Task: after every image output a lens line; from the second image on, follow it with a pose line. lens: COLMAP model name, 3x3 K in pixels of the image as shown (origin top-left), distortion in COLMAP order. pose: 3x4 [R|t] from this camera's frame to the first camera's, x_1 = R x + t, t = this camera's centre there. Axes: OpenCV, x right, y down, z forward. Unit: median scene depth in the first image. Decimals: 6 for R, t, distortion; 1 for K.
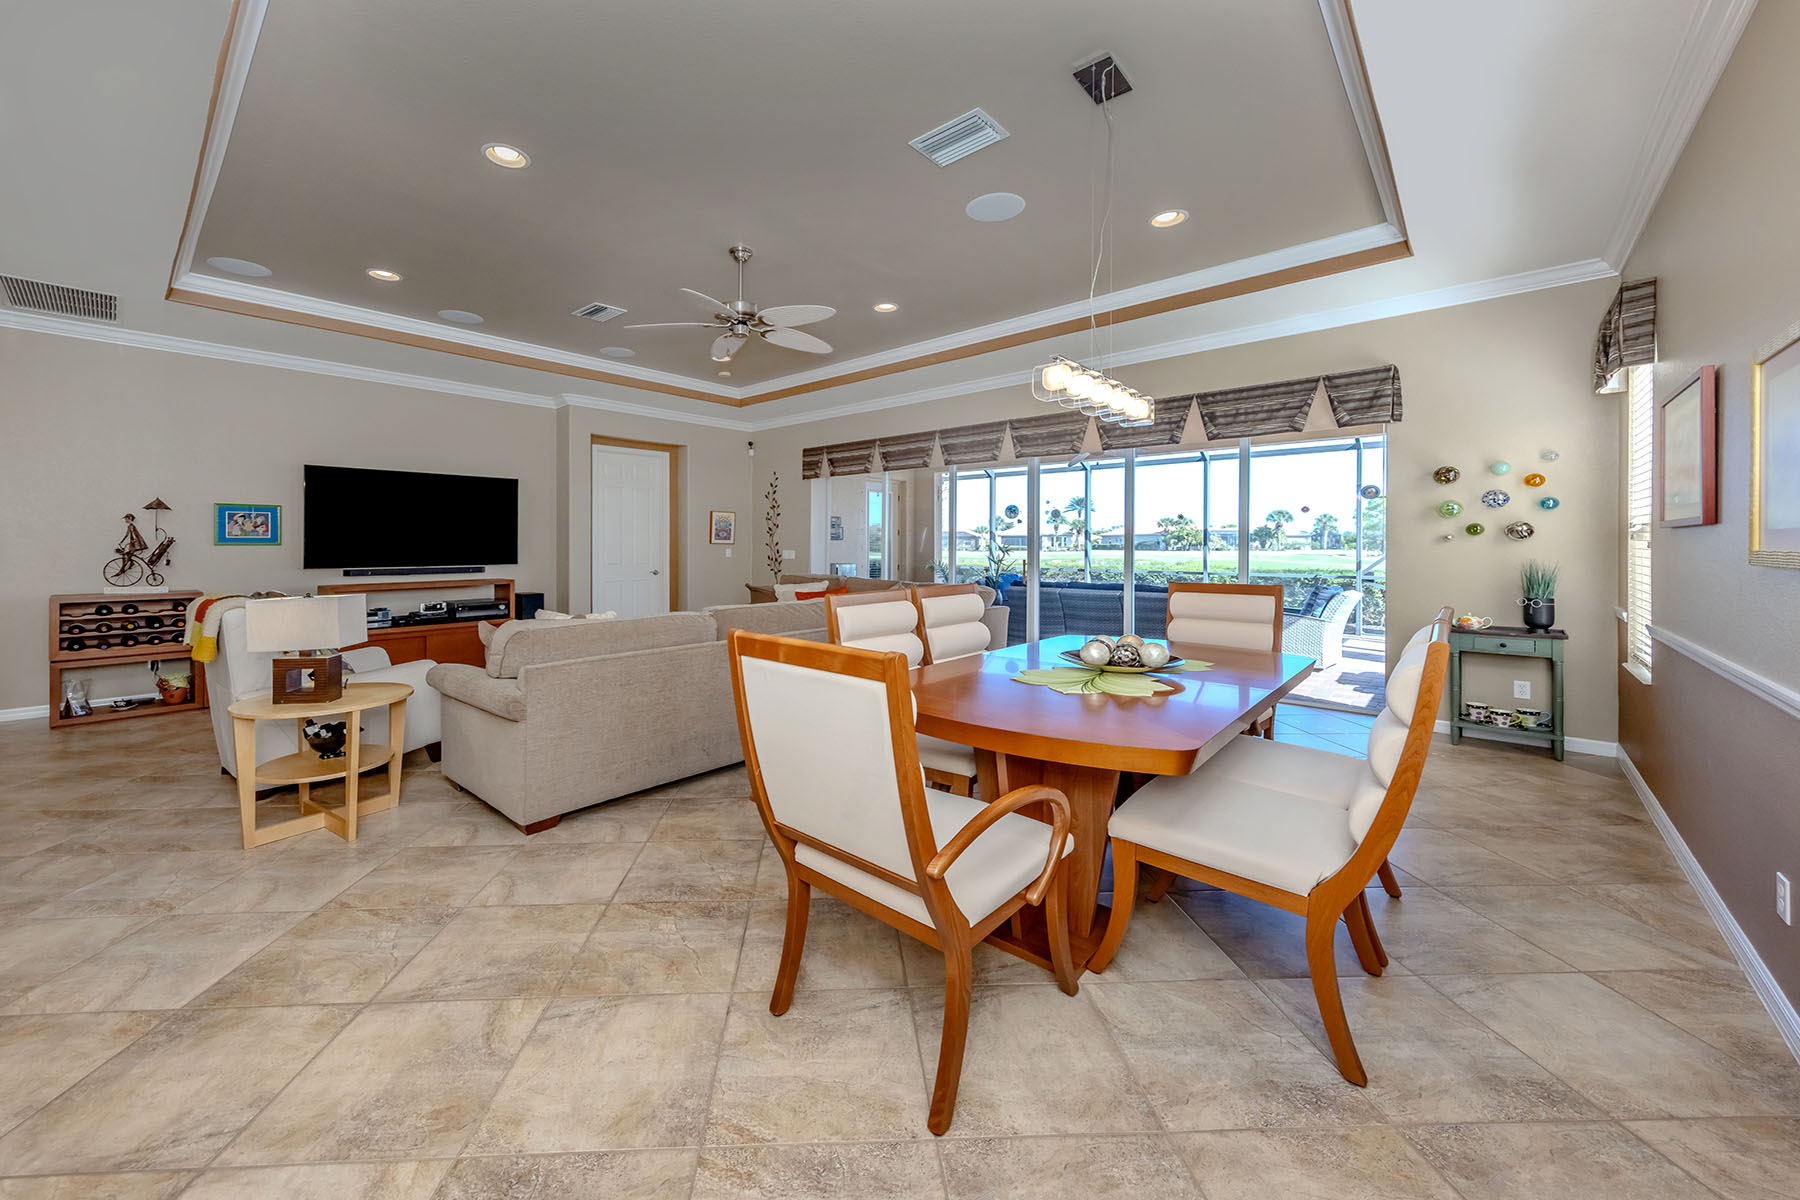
lens RADIAL K [[684.5, 0, 807.4], [0, 684.5, 556.9], [0, 0, 1]] dist [0.001615, -0.000052]
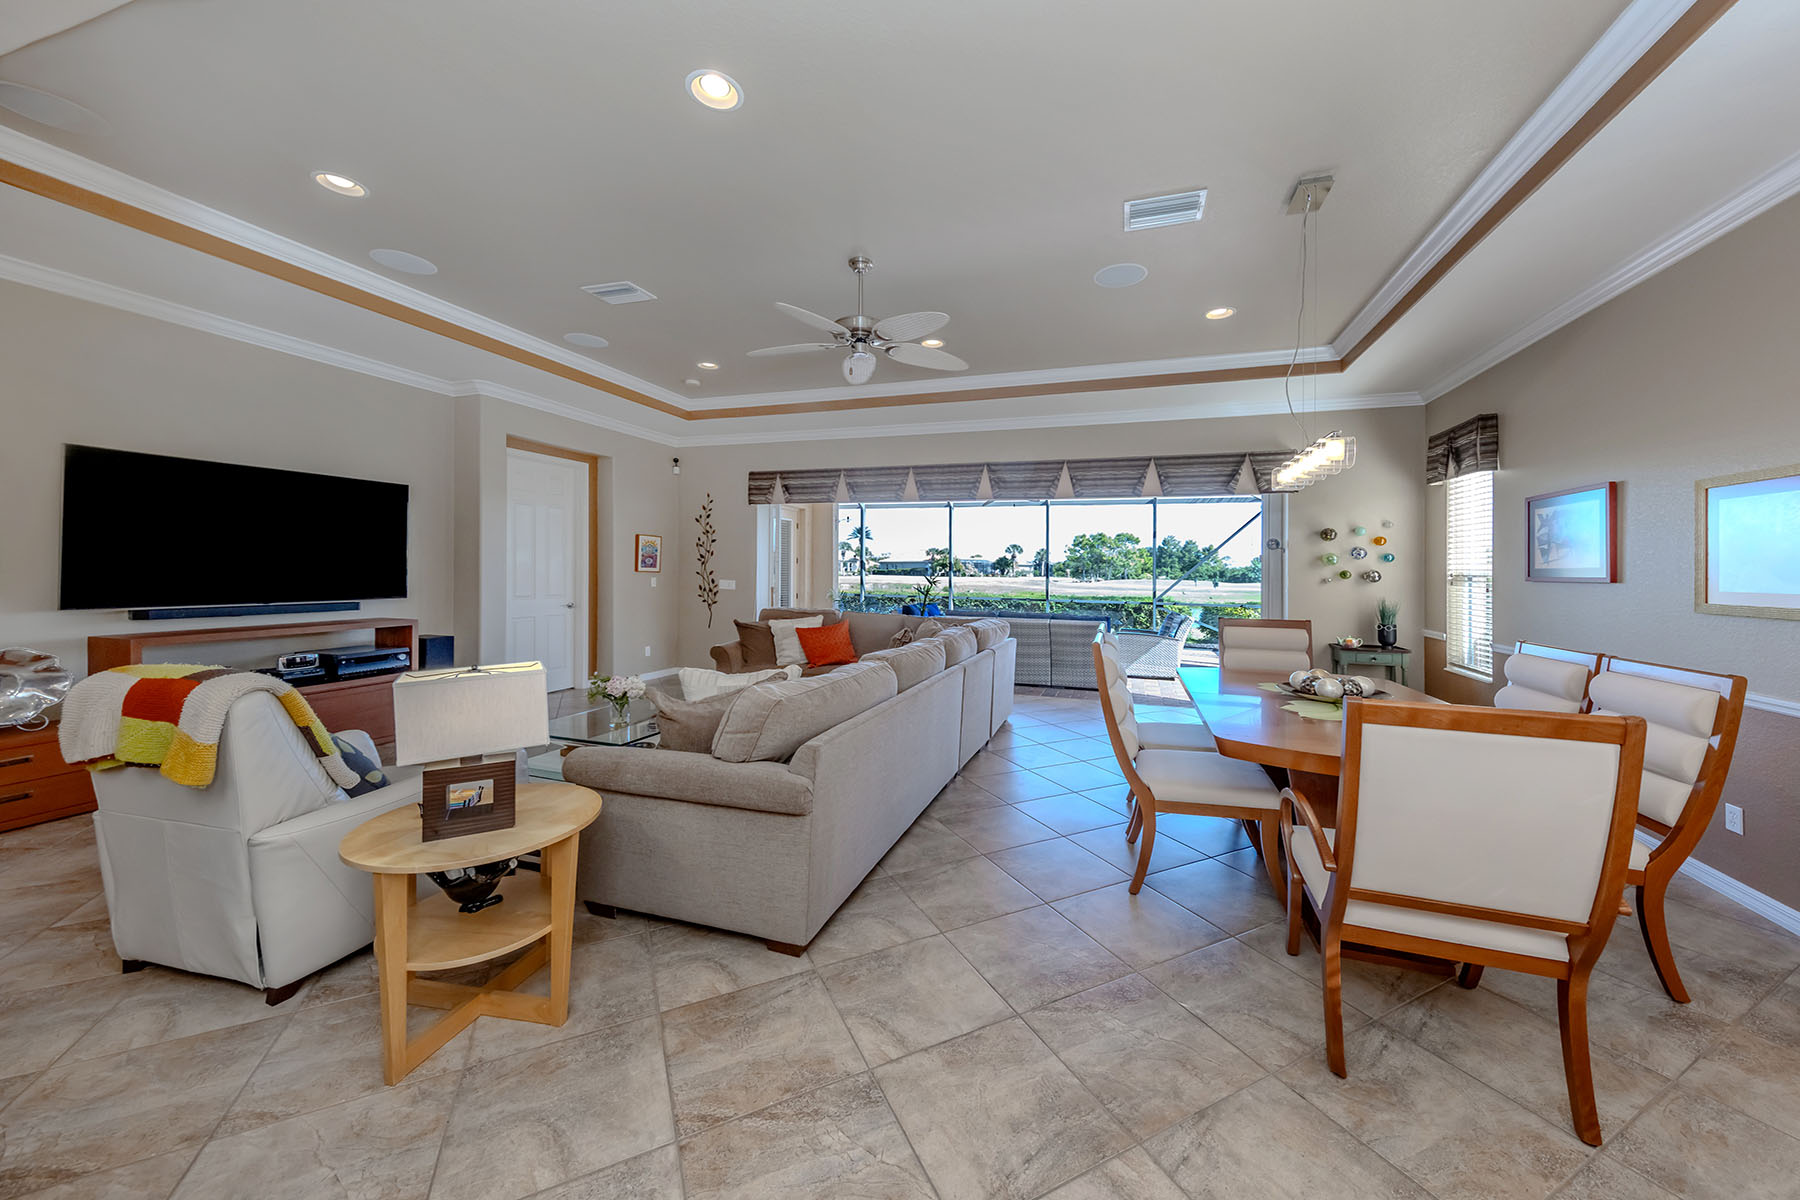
lens RADIAL K [[678.6, 0, 894.6], [0, 678.6, 572.7], [0, 0, 1]] dist [0.003014, -0.000023]
pose [[0.904240, 0.012600, 0.426839, -0.295572], [-0.008097, 0.999891, -0.012364, -0.014019], [-0.426948, 0.007724, 0.904243, 0.106966]]
